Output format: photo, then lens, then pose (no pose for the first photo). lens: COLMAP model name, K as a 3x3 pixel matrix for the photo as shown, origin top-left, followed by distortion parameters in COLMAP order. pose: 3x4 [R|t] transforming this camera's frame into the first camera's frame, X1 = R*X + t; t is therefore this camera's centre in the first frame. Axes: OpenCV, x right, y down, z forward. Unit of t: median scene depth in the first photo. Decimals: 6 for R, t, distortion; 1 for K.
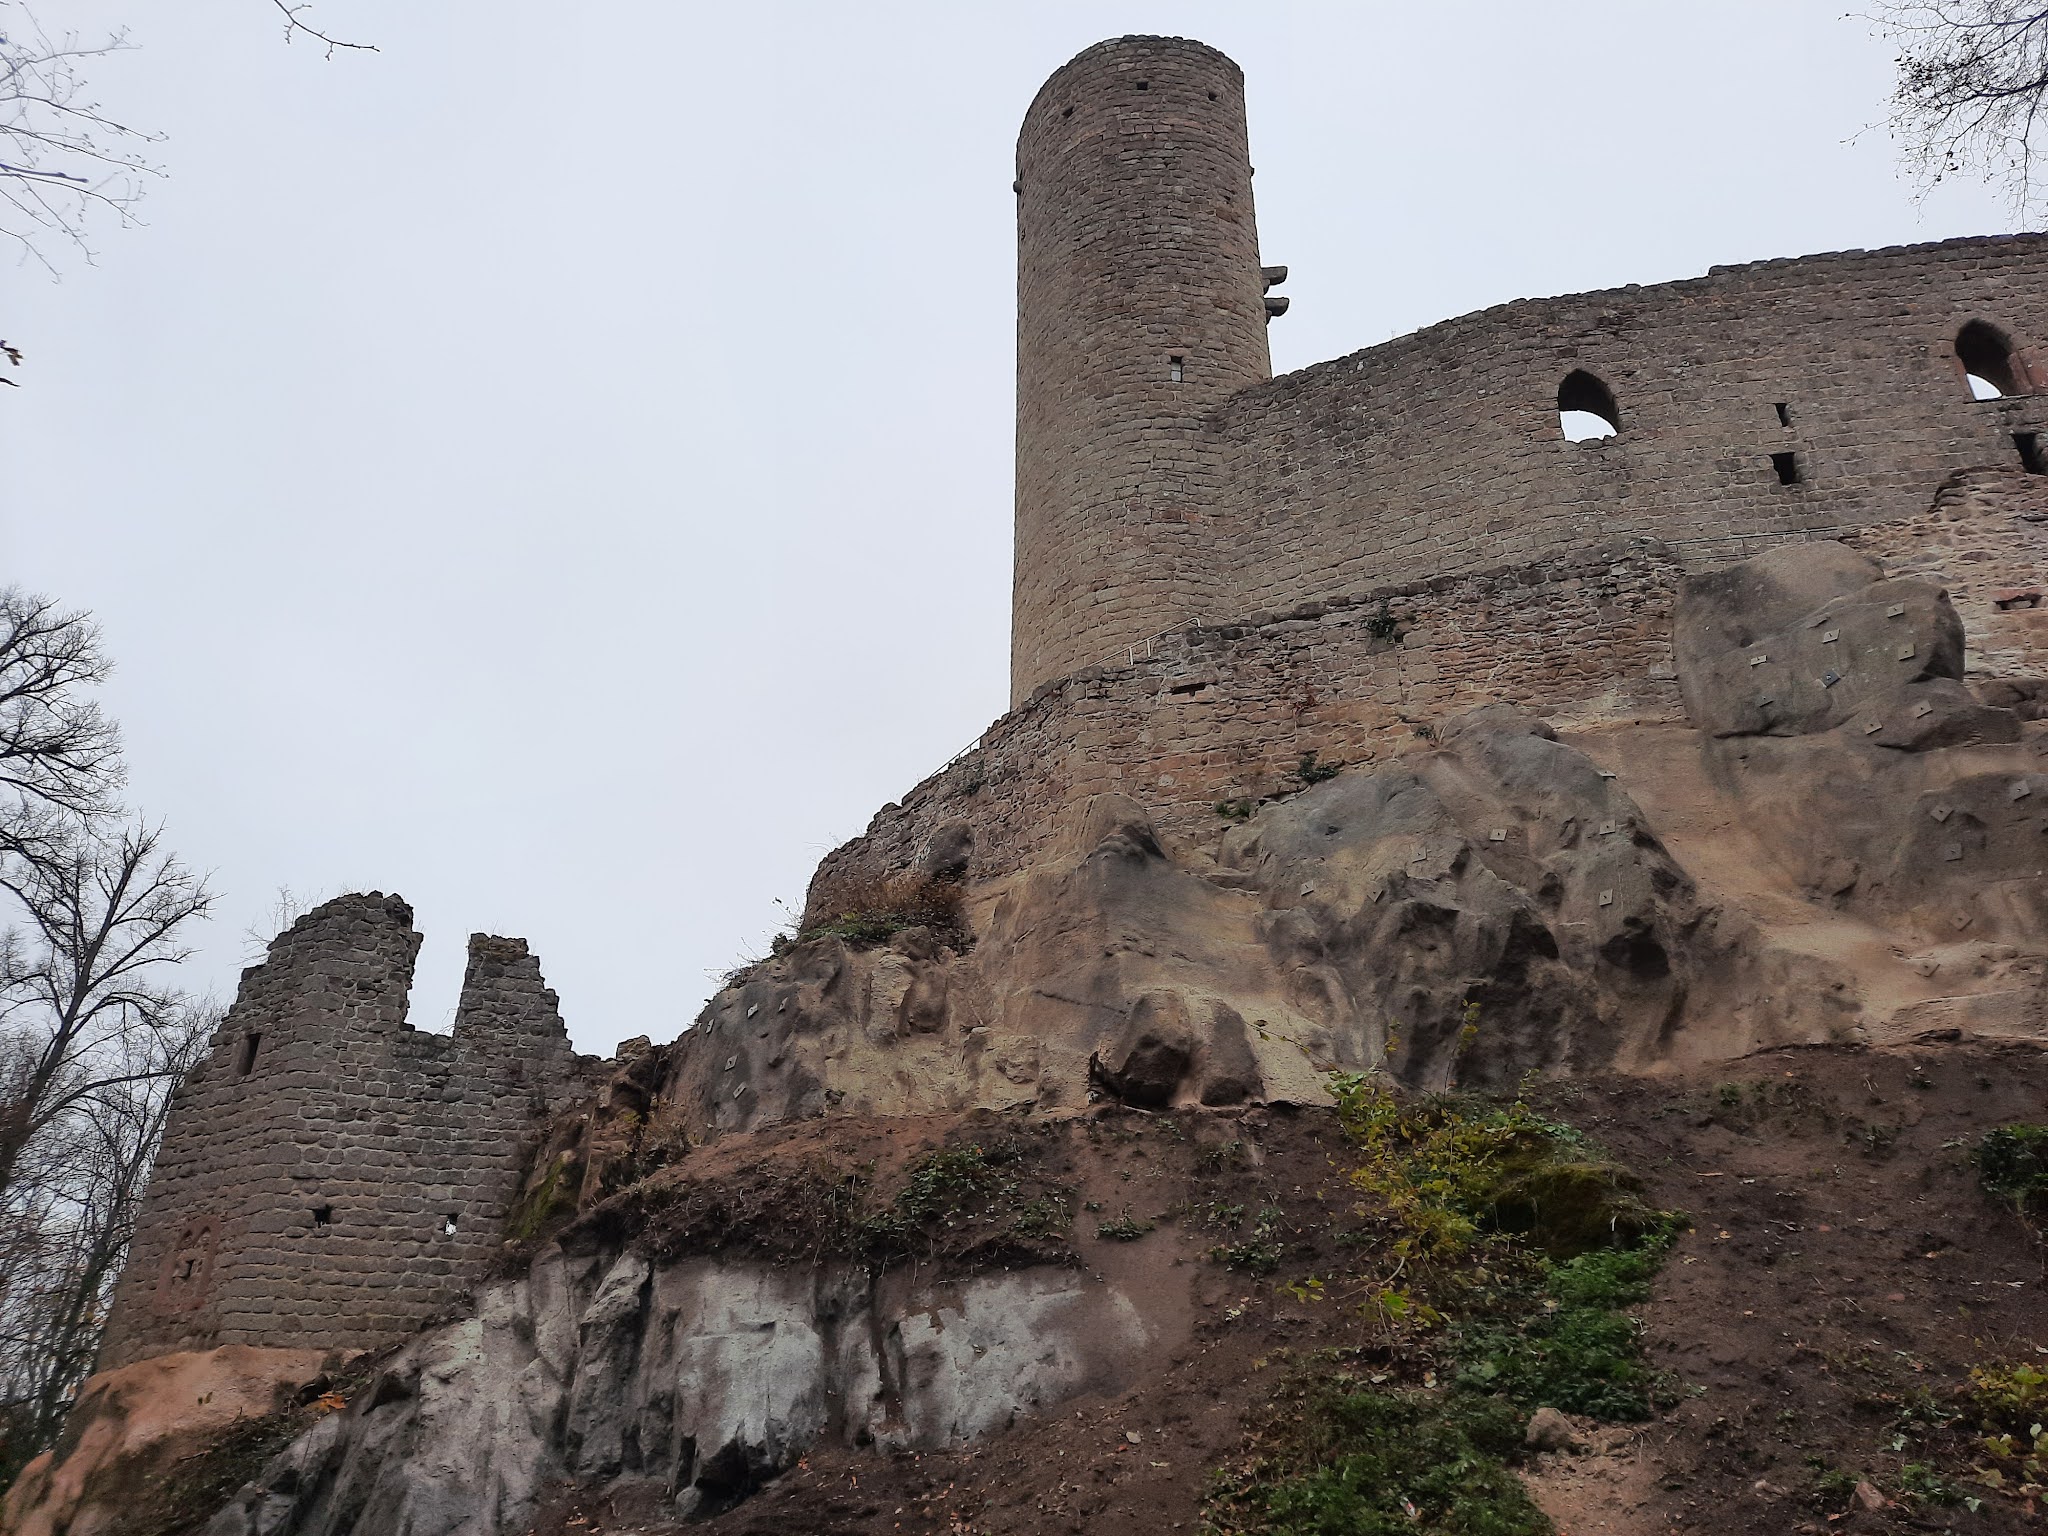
lens RADIAL K [[1588.8, 0, 984.5], [0, 1588.8, 787.4], [0, 0, 1]] dist [0.031621, -0.027223]
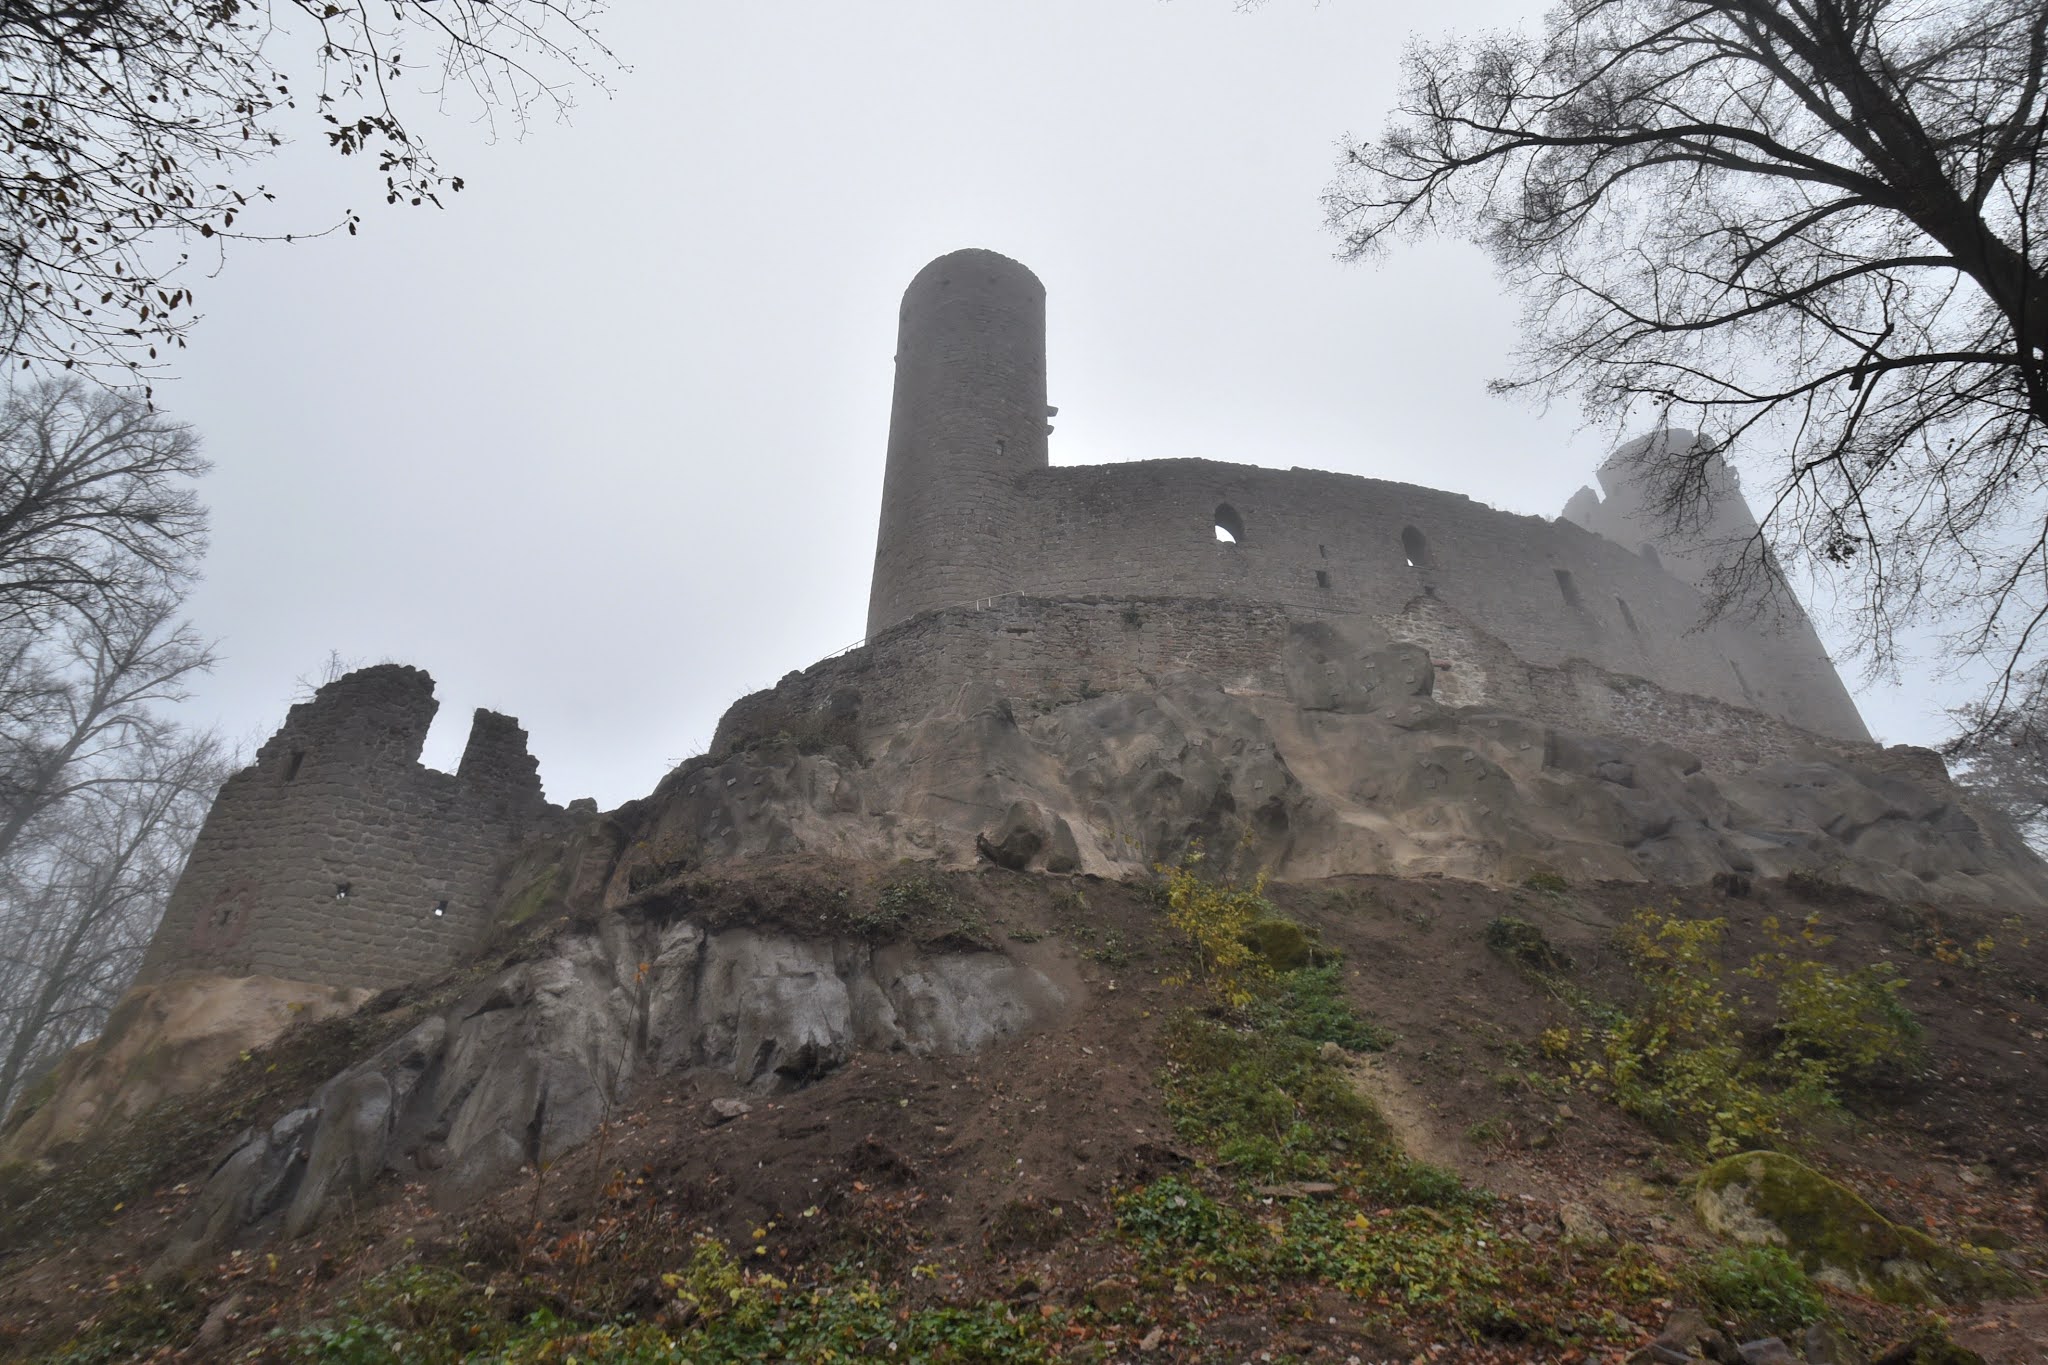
lens RADIAL K [[960.6, 0, 1027.7], [0, 960.6, 698.3], [0, 0, 1]] dist [-0.013954, -0.004267]
pose [[0.935088, 0.171525, 0.310143, -0.184979], [-0.164108, 0.985171, -0.050061, 0.064225], [-0.314131, -0.004085, 0.949371, 0.054942]]
